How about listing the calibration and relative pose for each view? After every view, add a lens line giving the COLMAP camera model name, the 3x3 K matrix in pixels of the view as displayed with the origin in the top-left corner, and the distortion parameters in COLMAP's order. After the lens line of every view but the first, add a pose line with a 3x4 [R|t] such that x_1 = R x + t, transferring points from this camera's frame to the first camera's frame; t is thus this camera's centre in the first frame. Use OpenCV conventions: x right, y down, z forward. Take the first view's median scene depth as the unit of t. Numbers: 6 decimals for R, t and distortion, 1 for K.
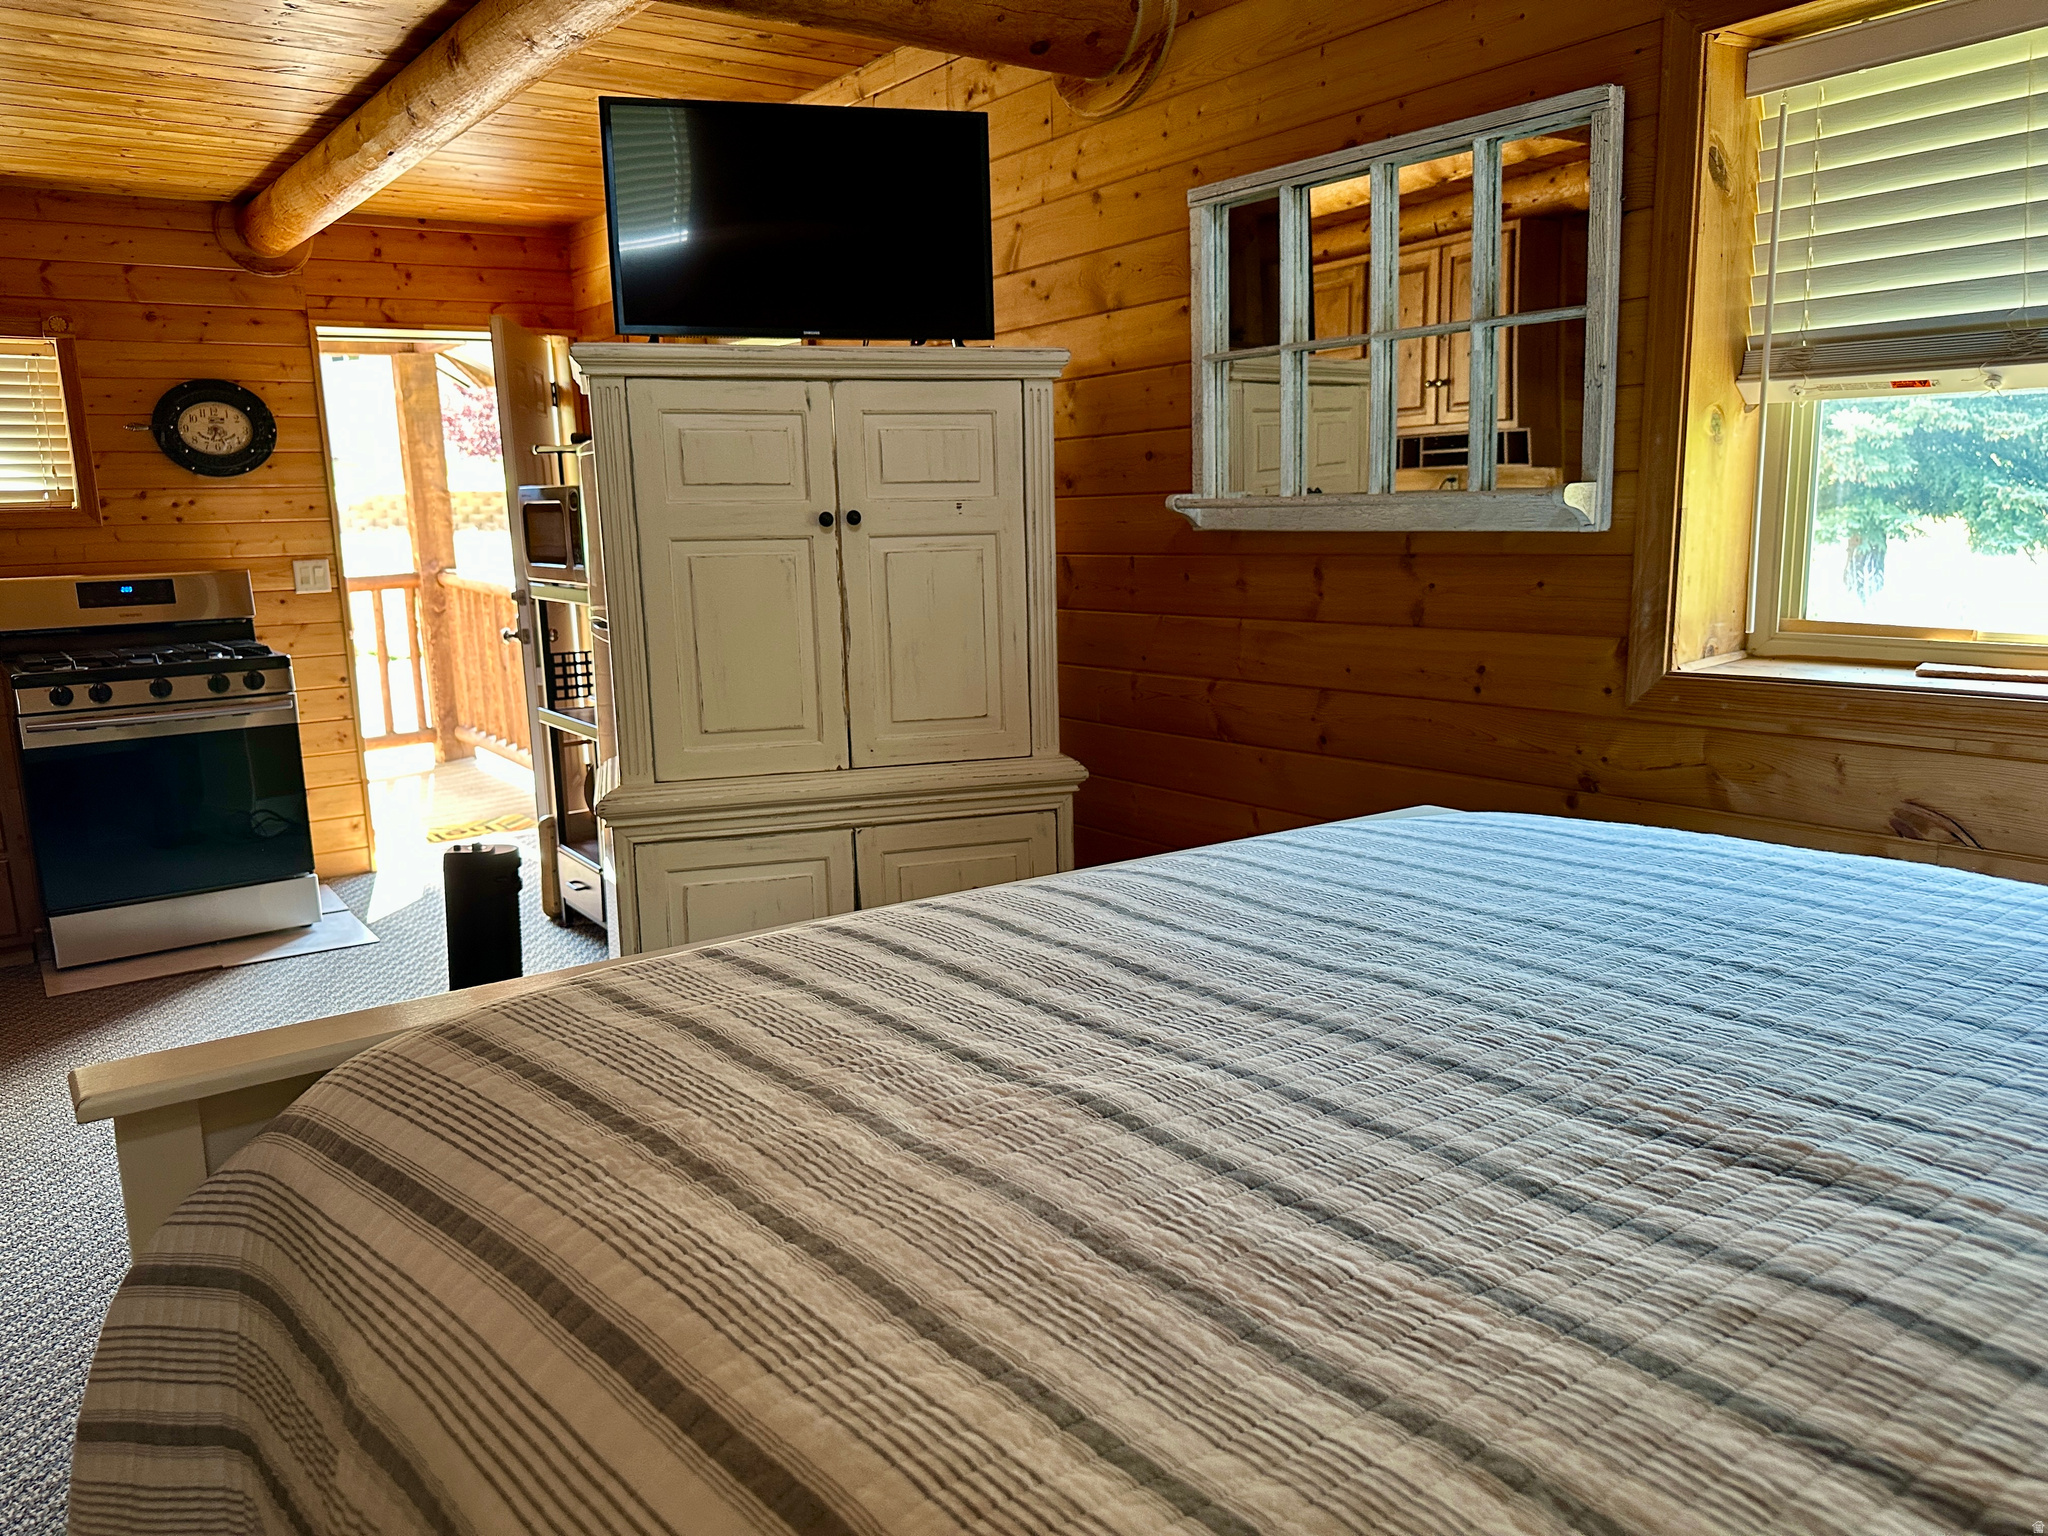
lens RADIAL K [[1437.2, 0, 1024.0], [0, 1437.2, 768.0], [0, 0, 1]] dist [0.093471, -0.106766]
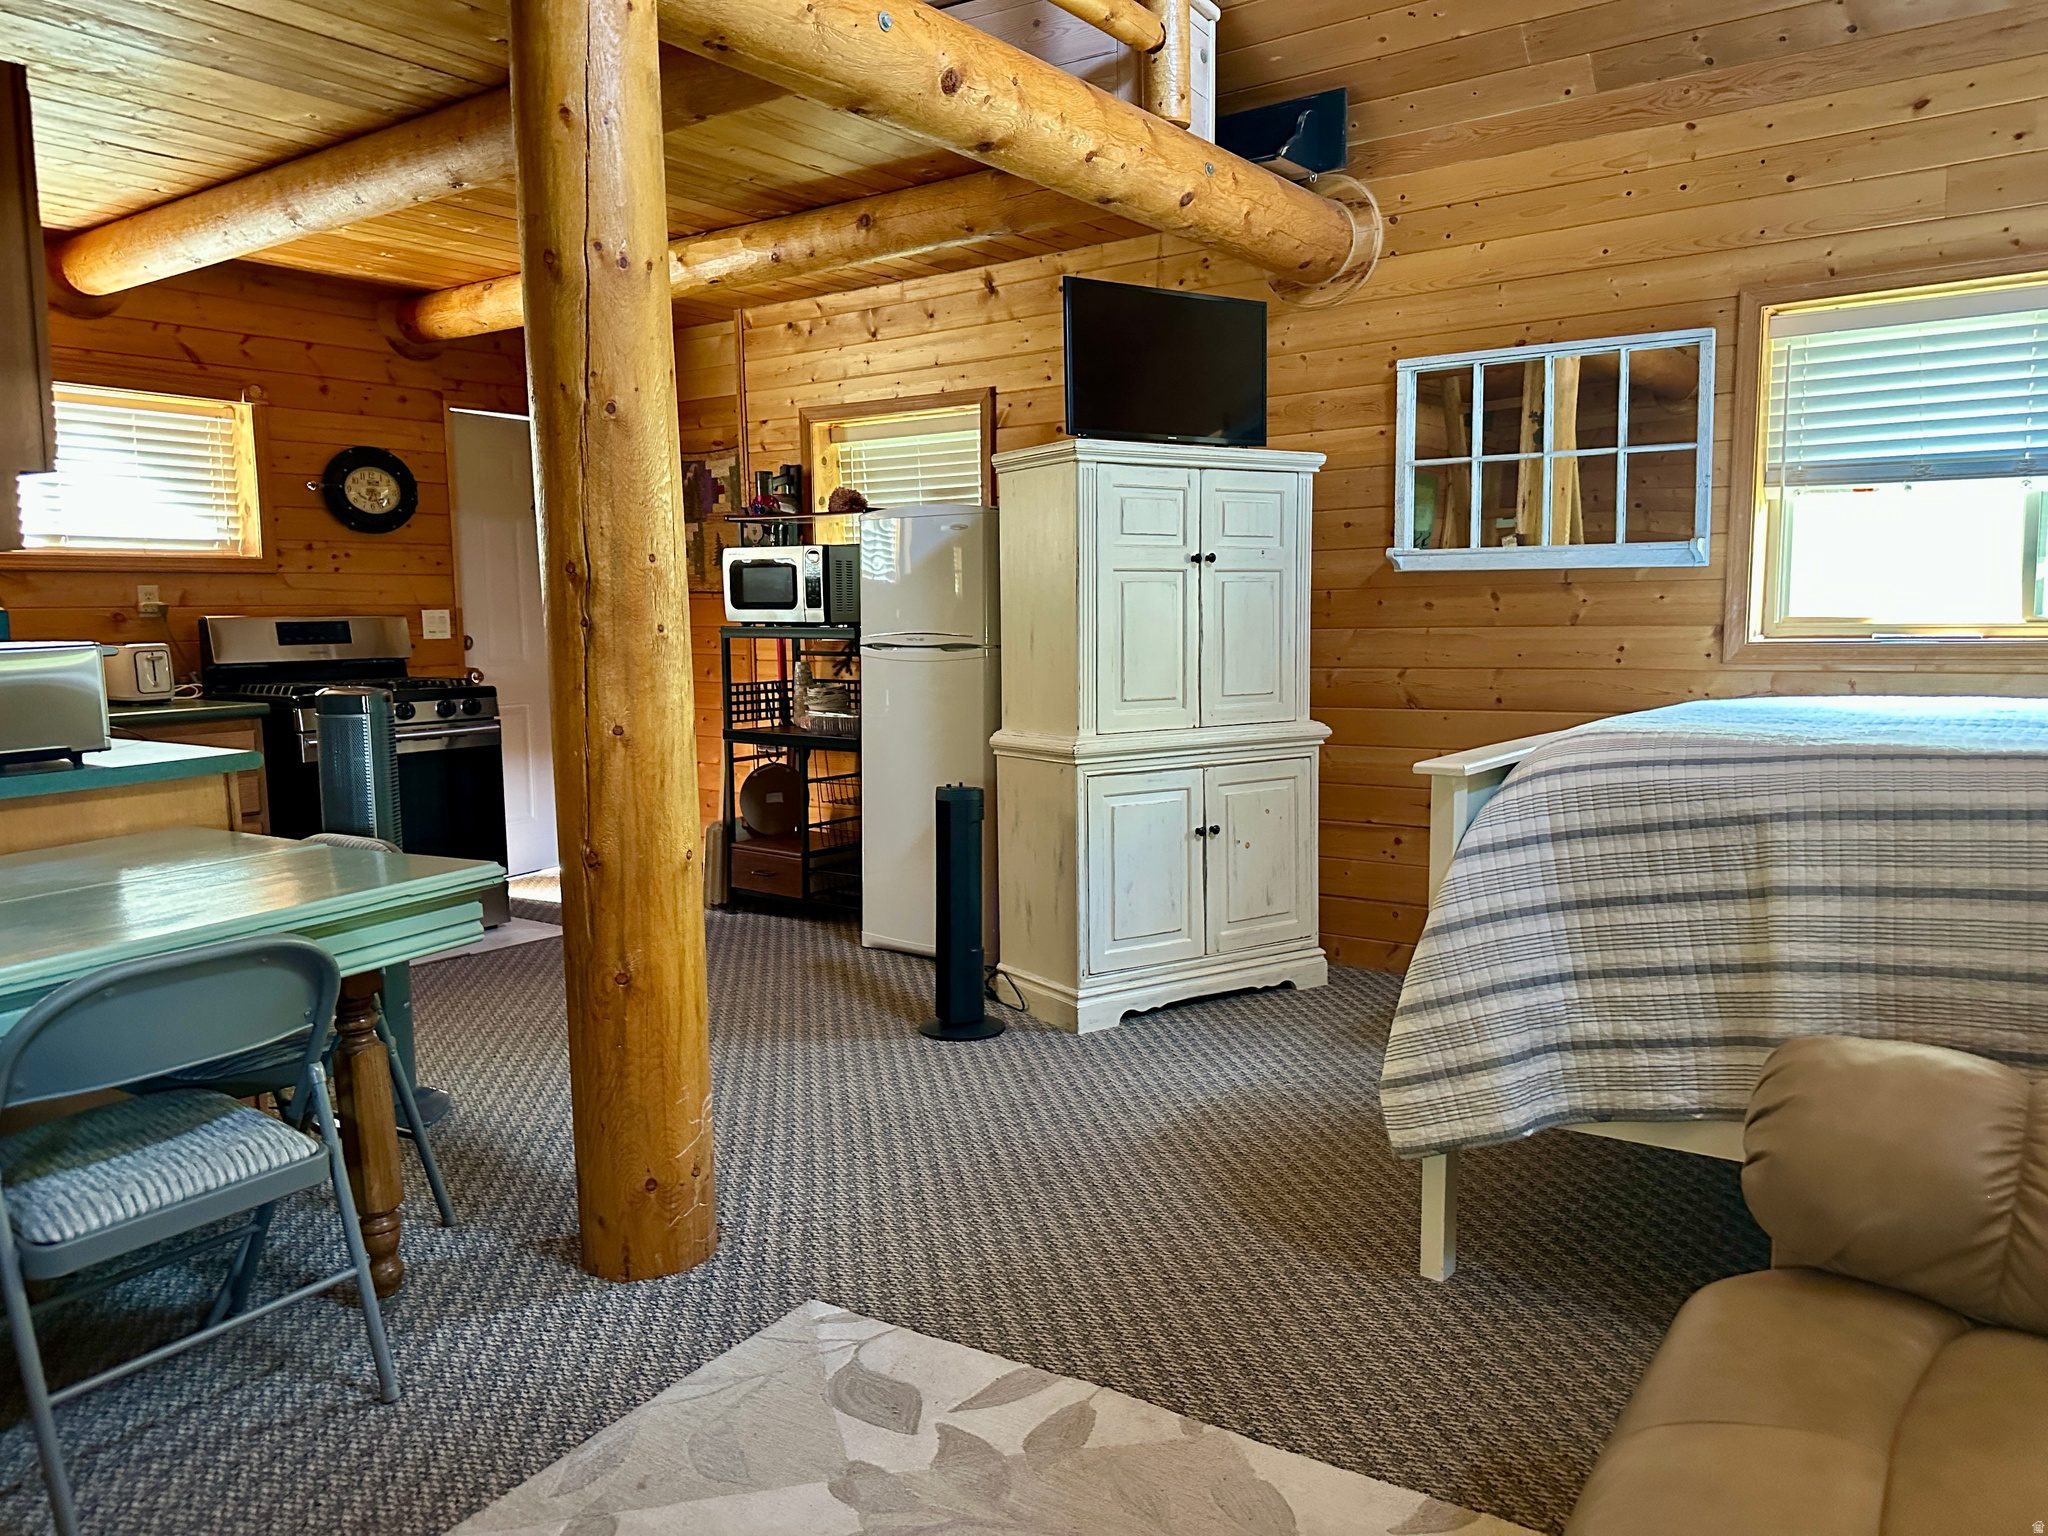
lens RADIAL K [[1437.2, 0, 1024.0], [0, 1437.2, 768.0], [0, 0, 1]] dist [0.093471, -0.106766]
pose [[0.955259, -0.019968, 0.295096, -0.733379], [0.040901, 0.997051, -0.064936, 0.131233], [-0.292929, 0.074100, 0.953259, -0.351715]]
